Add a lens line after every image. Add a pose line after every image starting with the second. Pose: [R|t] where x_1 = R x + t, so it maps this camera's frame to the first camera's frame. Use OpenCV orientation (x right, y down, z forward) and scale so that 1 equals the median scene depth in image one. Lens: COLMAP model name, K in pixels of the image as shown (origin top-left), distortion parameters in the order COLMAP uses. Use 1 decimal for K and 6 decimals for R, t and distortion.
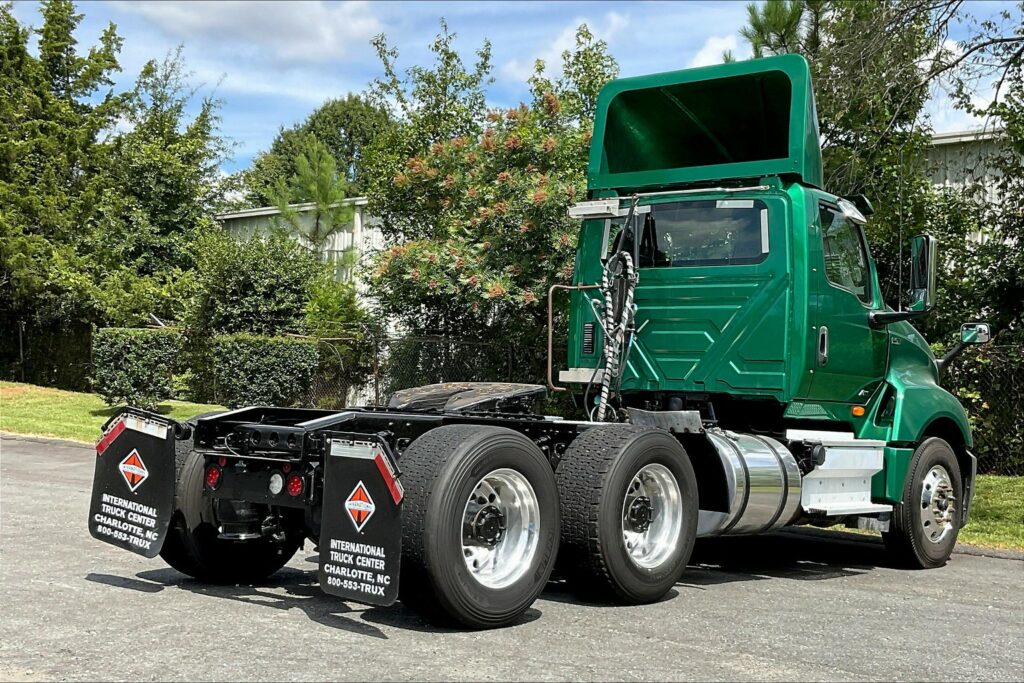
lens RADIAL K [[1429.9, 0, 533.6], [0, 1429.9, 339.3], [0, 0, 1]] dist [0.098300, -0.037899]
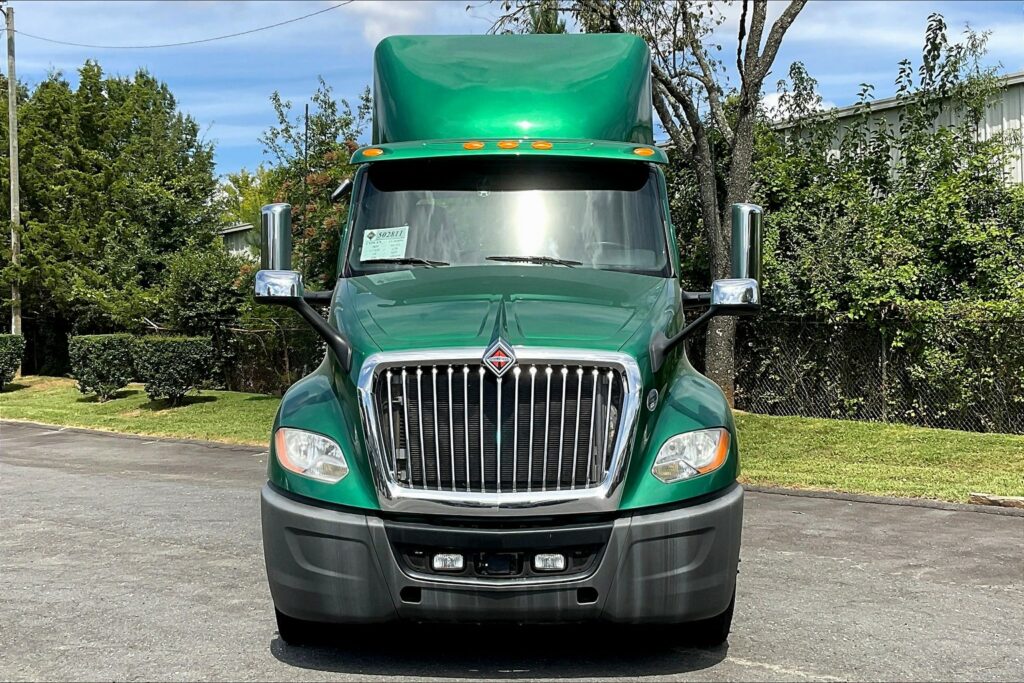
lens RADIAL K [[1413.5, 0, 524.1], [0, 1413.5, 318.8], [0, 0, 1]] dist [0.082288, -0.020272]
pose [[0.985909, -0.068527, -0.152605, 0.314906], [0.071425, 0.997353, 0.013582, -0.012318], [0.151270, -0.024291, 0.988194, -0.241721]]
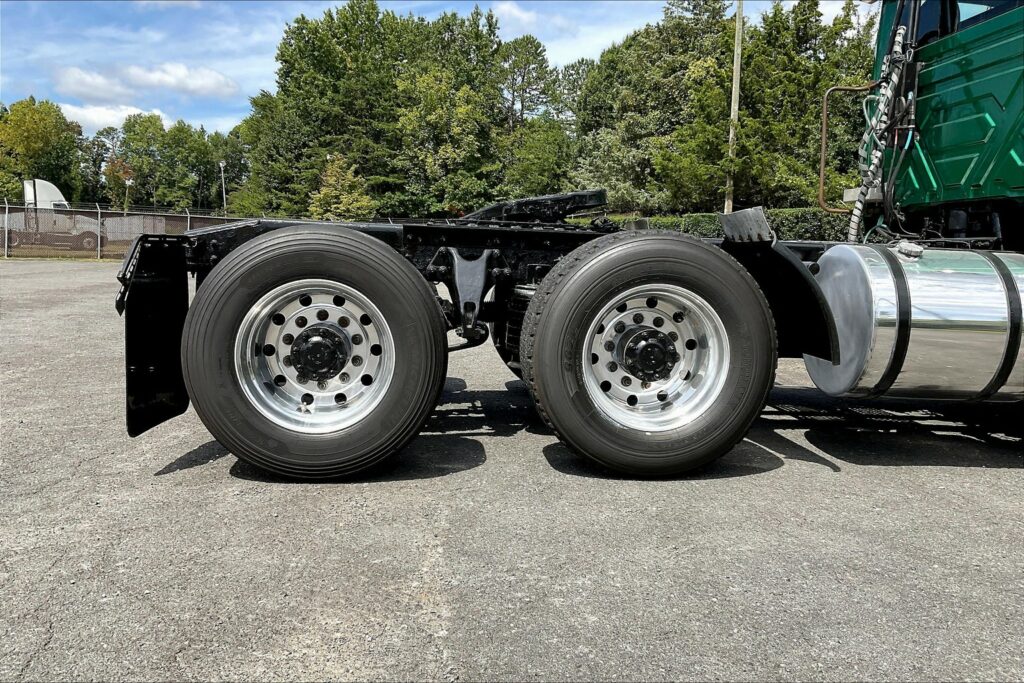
lens RADIAL K [[858.8, 0, 512.0], [0, 858.8, 341.5], [0, 0, 1]] dist [0.083509, -0.180697]
pose [[0.718069, 0.047565, -0.694345, 0.108295], [0.034451, 0.994010, 0.103721, 0.023362], [0.695119, -0.098400, 0.712129, 0.220489]]
